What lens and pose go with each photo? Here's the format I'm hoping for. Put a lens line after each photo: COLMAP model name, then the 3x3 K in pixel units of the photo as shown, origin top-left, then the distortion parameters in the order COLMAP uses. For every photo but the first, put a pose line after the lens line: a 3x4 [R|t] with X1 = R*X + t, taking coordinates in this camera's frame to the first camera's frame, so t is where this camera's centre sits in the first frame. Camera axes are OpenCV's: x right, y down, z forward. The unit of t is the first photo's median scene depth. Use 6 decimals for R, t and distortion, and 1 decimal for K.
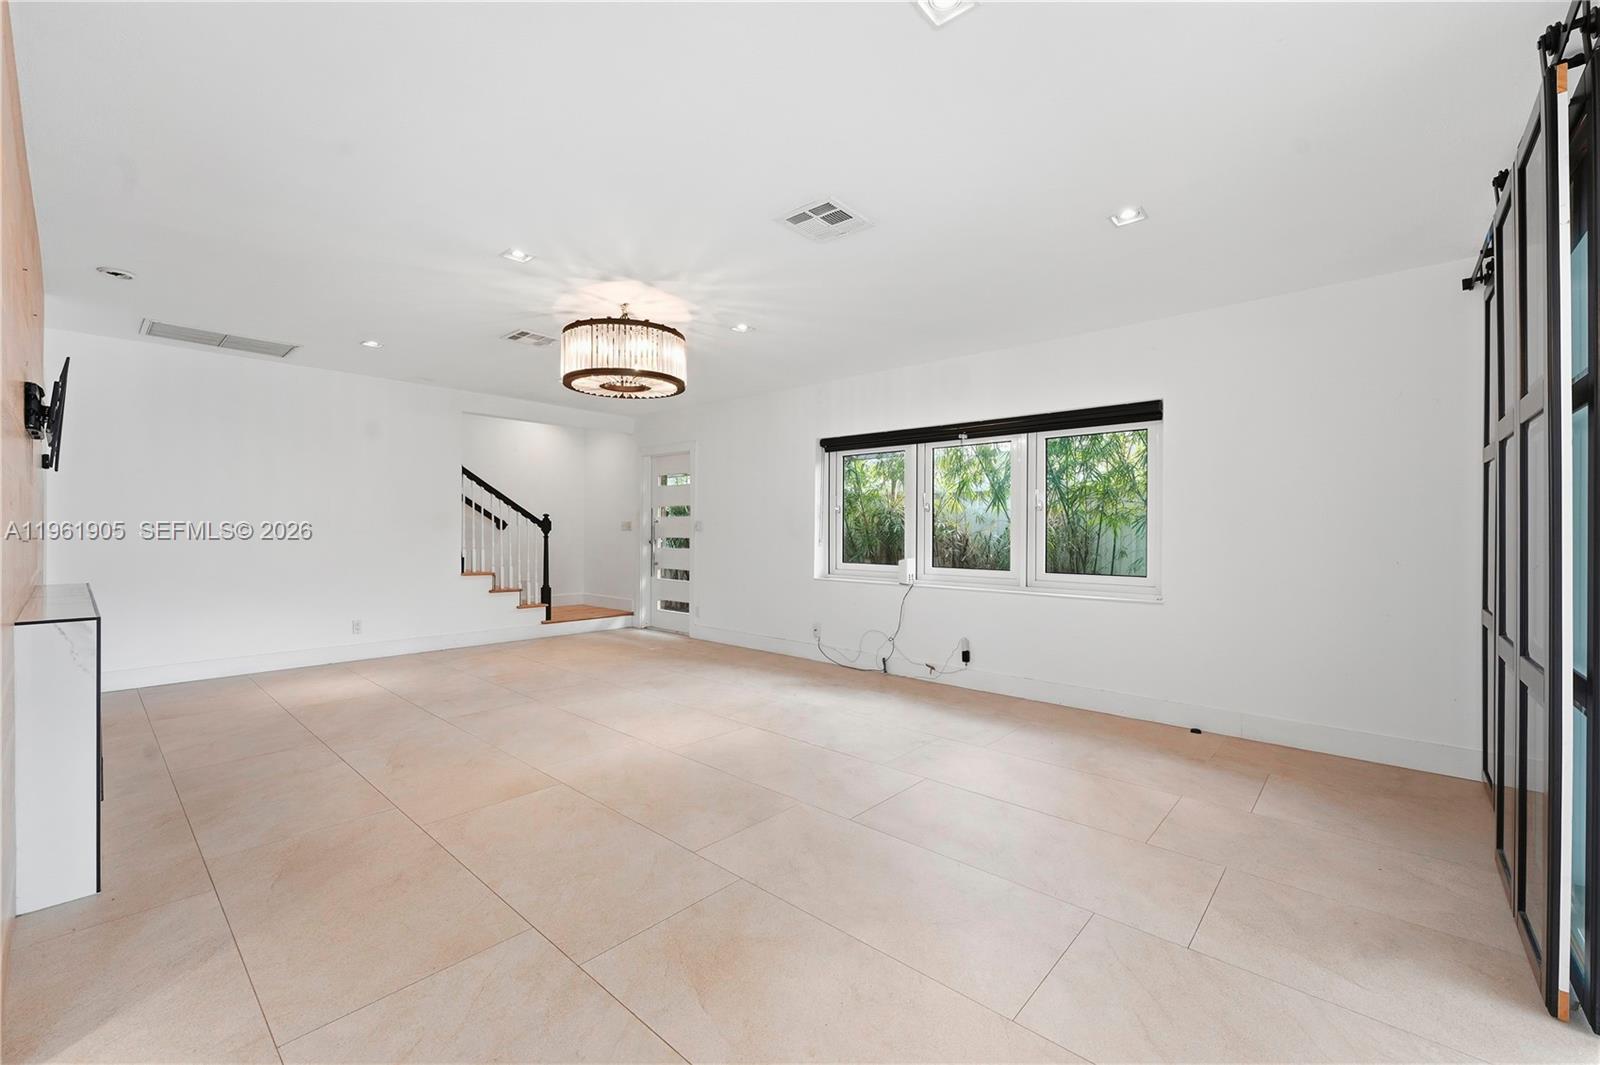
lens RADIAL K [[650.4, 0, 796.6], [0, 650.4, 527.8], [0, 0, 1]] dist [-0.002290, -0.000216]
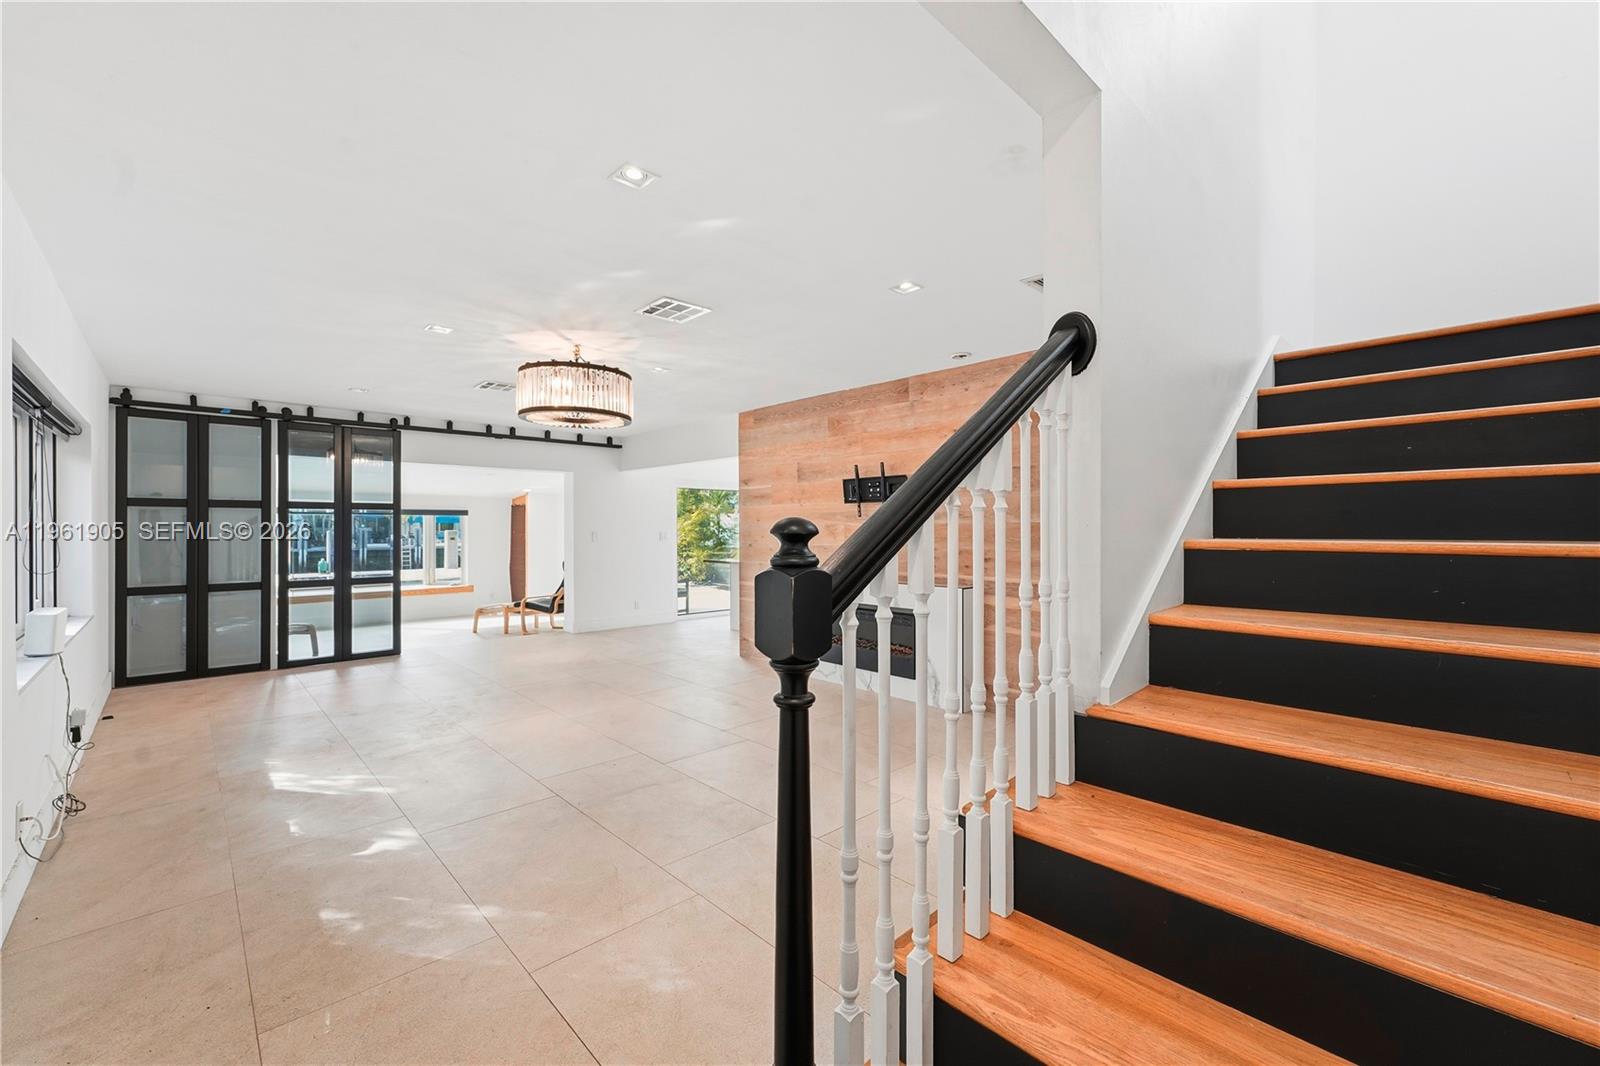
lens RADIAL K [[650.4, 0, 796.6], [0, 650.4, 528.3], [0, 0, 1]] dist [-0.002290, -0.000216]
pose [[-0.996275, -0.004008, 0.086135, -0.582382], [-0.004212, 0.999989, -0.002186, -0.027383], [-0.086125, -0.002540, -0.996281, 1.647946]]
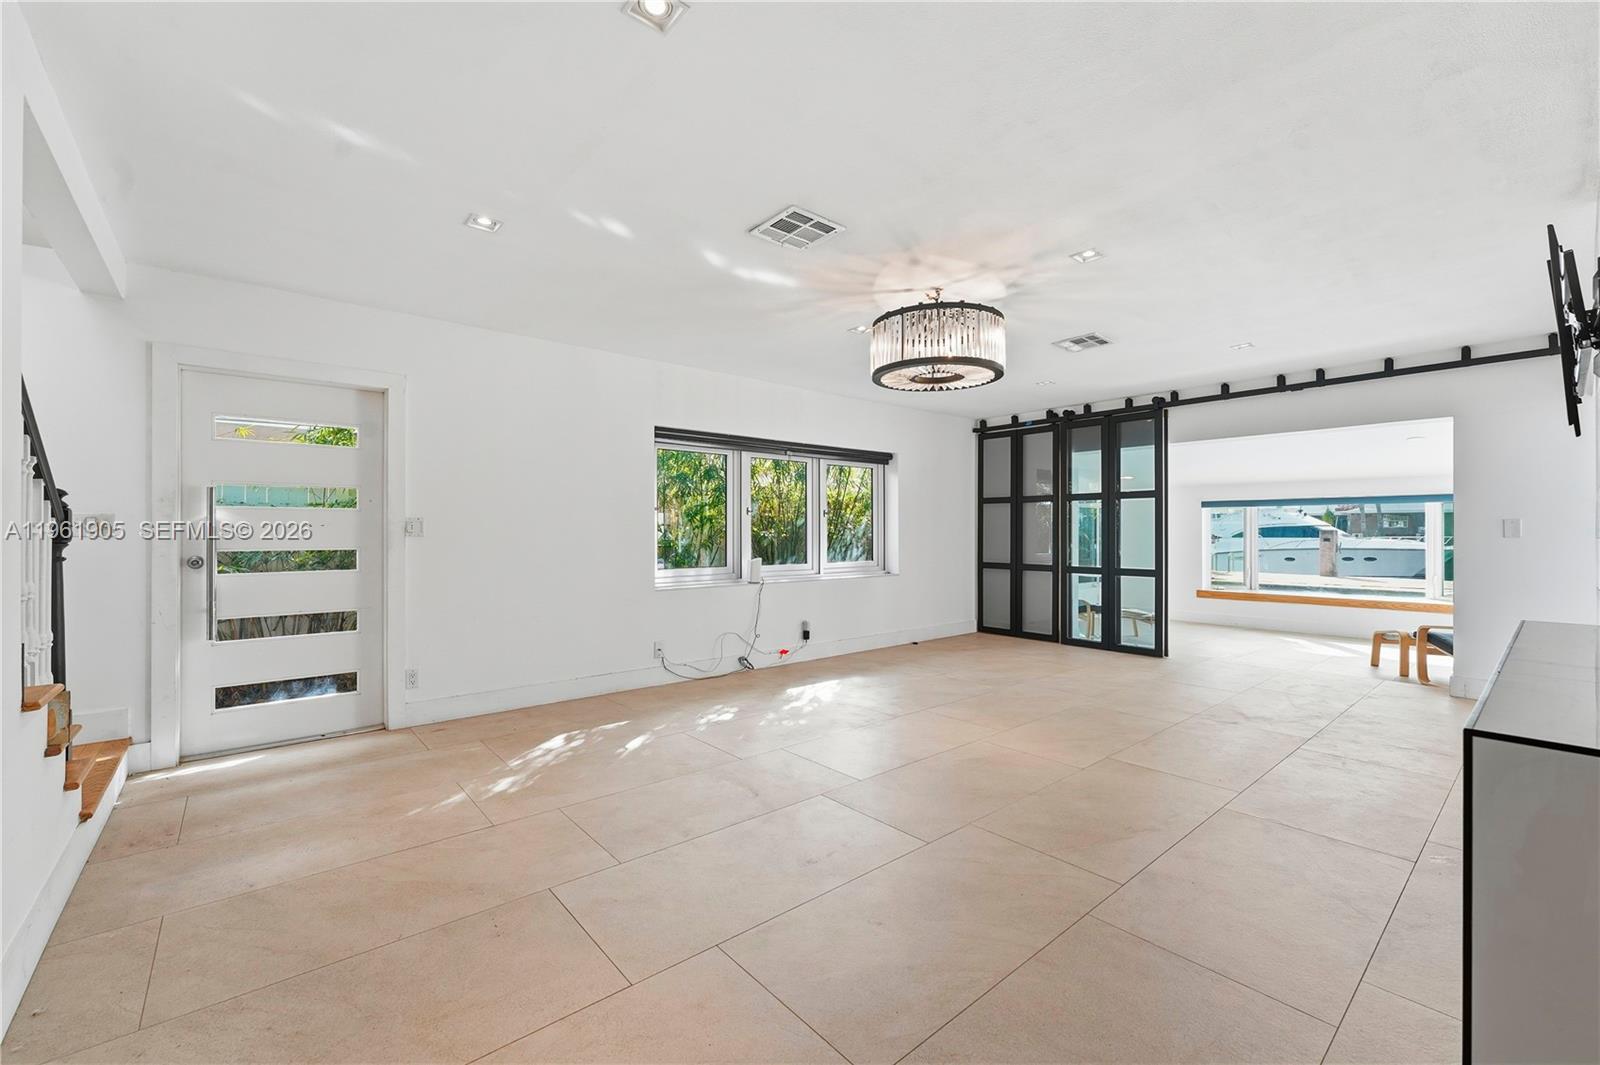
lens RADIAL K [[656.4, 0, 800.0], [0, 656.4, 532.5], [0, 0, 1]] dist [-0.001666, -0.000090]
pose [[0.130992, -0.005813, 0.991366, -0.970004], [-0.002602, 0.999977, 0.006208, -0.002897], [-0.991380, -0.003393, 0.130974, 0.855238]]
